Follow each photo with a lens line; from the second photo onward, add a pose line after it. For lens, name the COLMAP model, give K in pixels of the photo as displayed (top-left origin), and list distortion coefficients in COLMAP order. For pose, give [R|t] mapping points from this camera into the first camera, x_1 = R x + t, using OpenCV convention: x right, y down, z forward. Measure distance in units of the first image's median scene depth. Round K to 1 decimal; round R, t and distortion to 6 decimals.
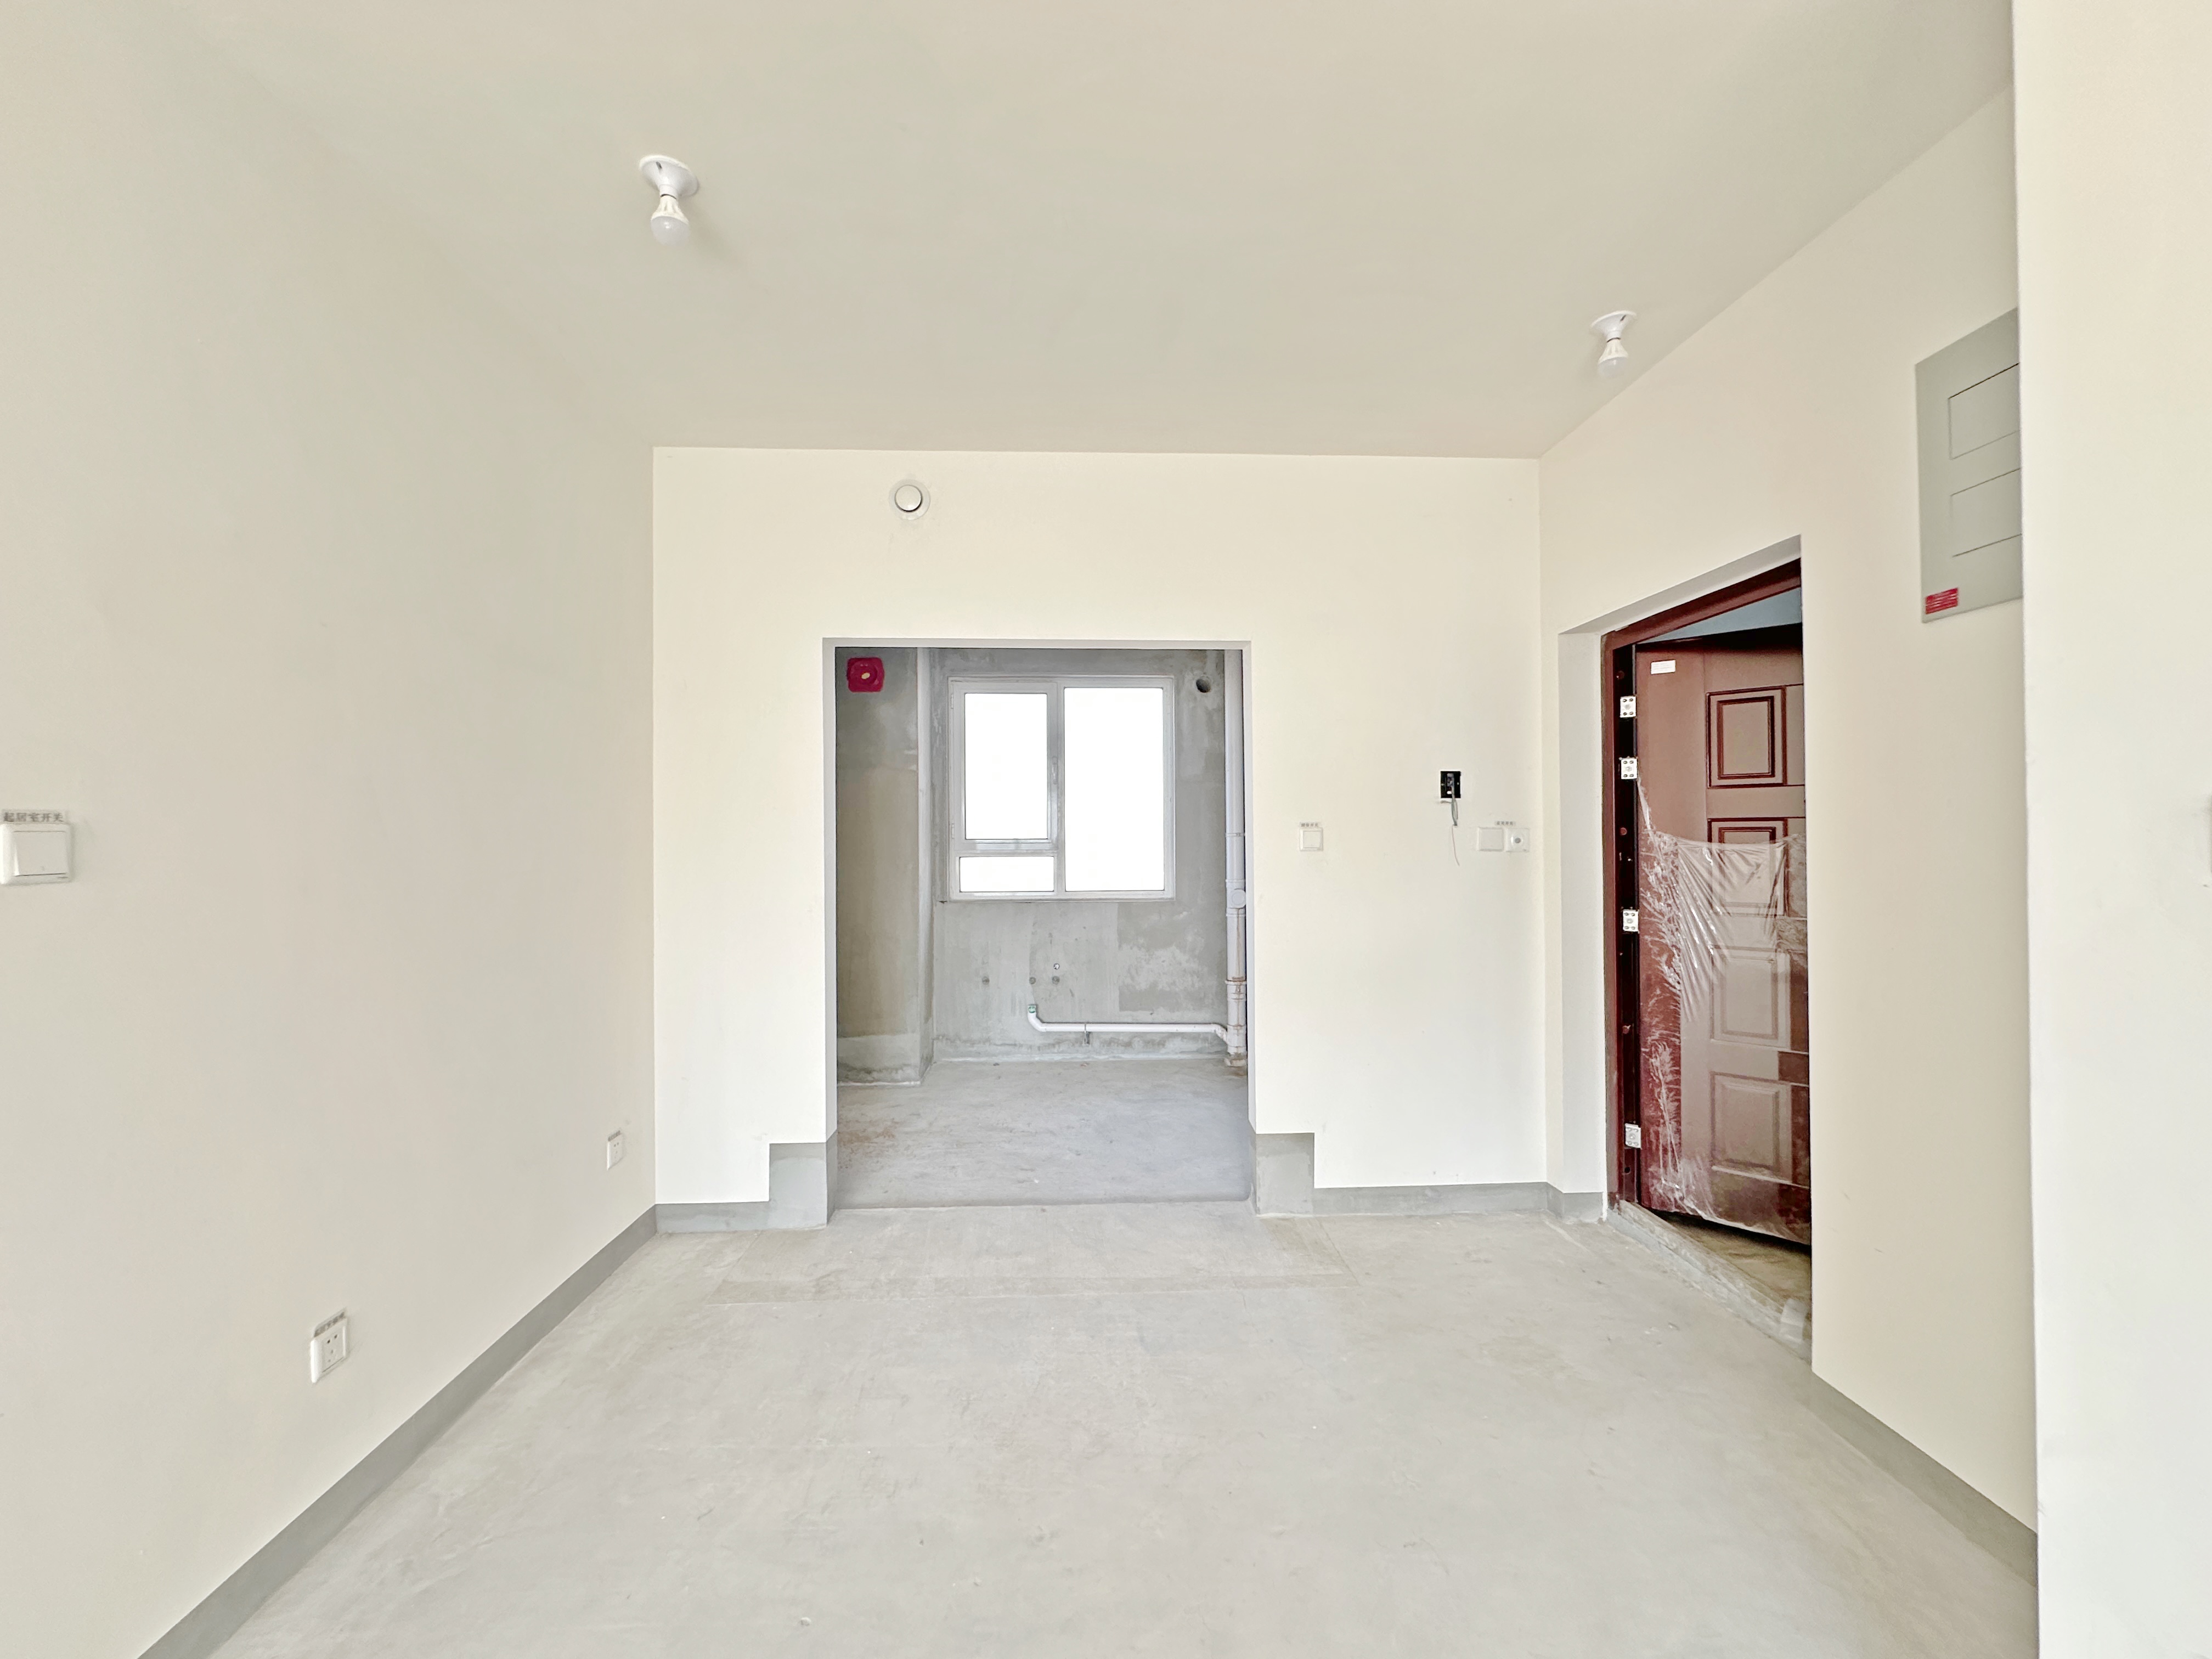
lens RADIAL K [[877.2, 0, 1106.0], [0, 877.2, 829.5], [0, 0, 1]] dist [-0.000176, -0.000014]
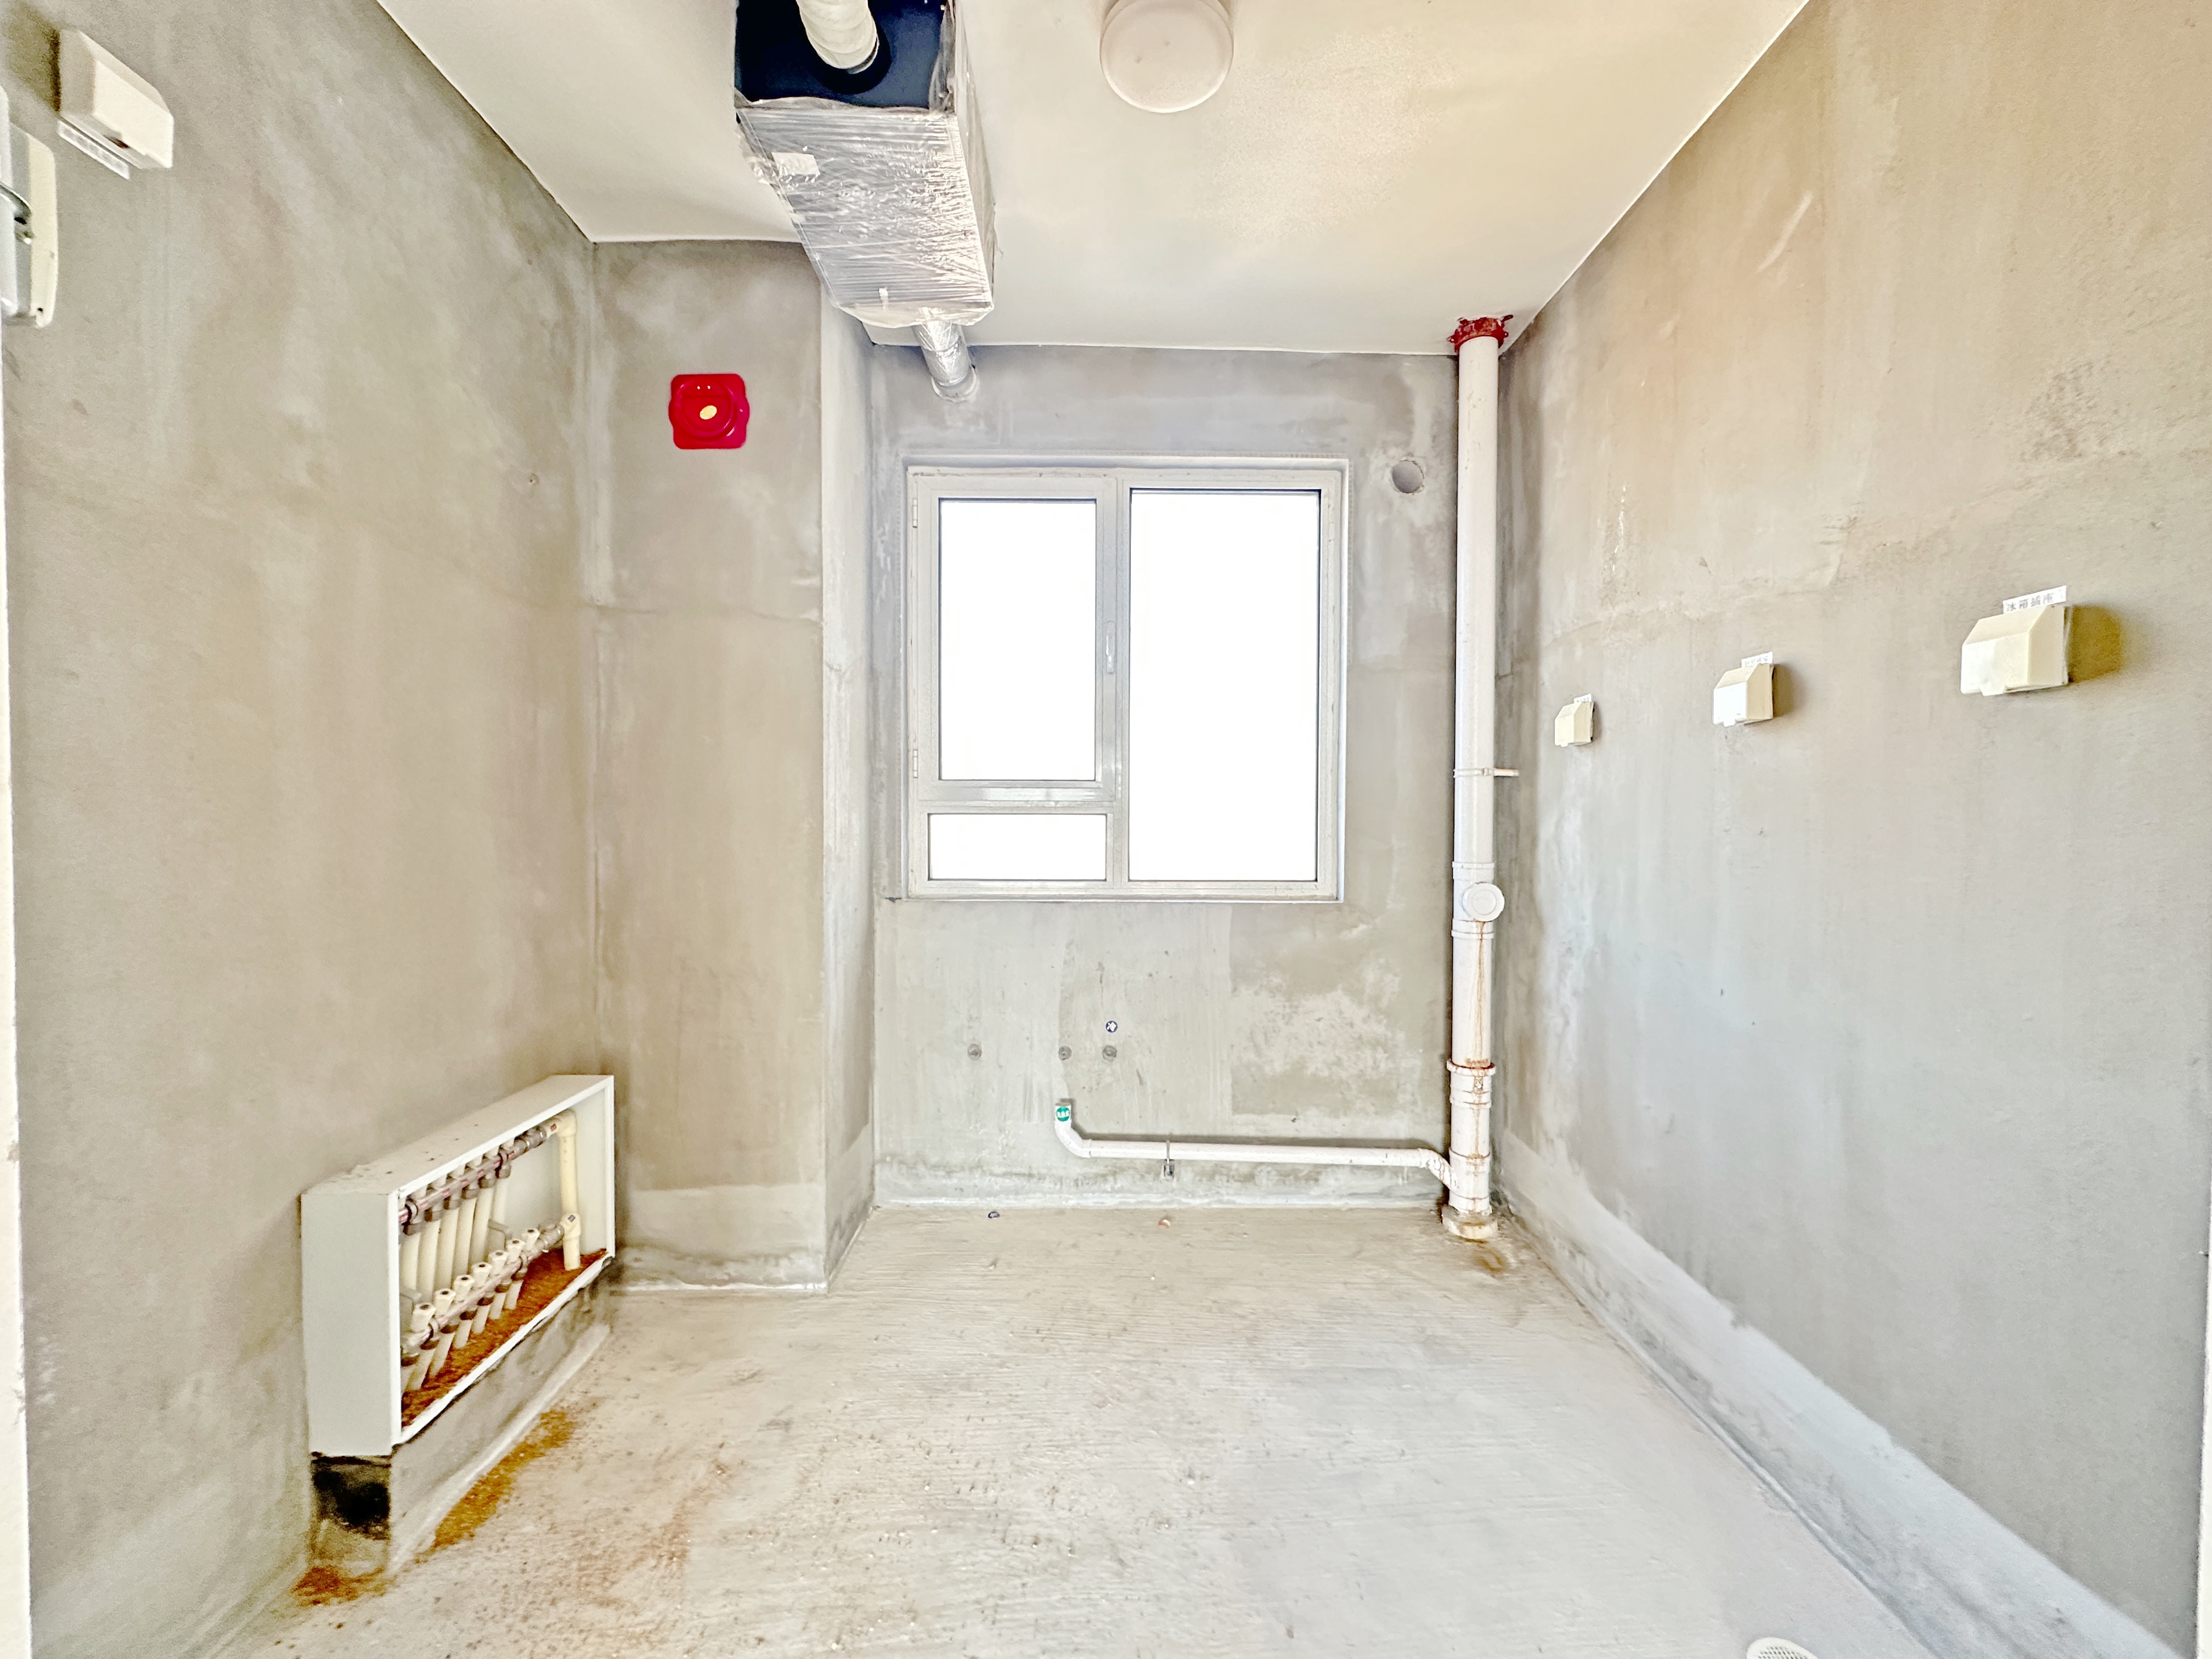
lens RADIAL K [[877.2, 0, 1106.0], [0, 877.2, 829.5], [0, 0, 1]] dist [-0.000176, -0.000014]
pose [[0.999264, 0.010825, -0.036797, -0.041949], [-0.009683, 0.999470, 0.031090, 0.023904], [0.037114, -0.030710, 0.998839, 0.487955]]
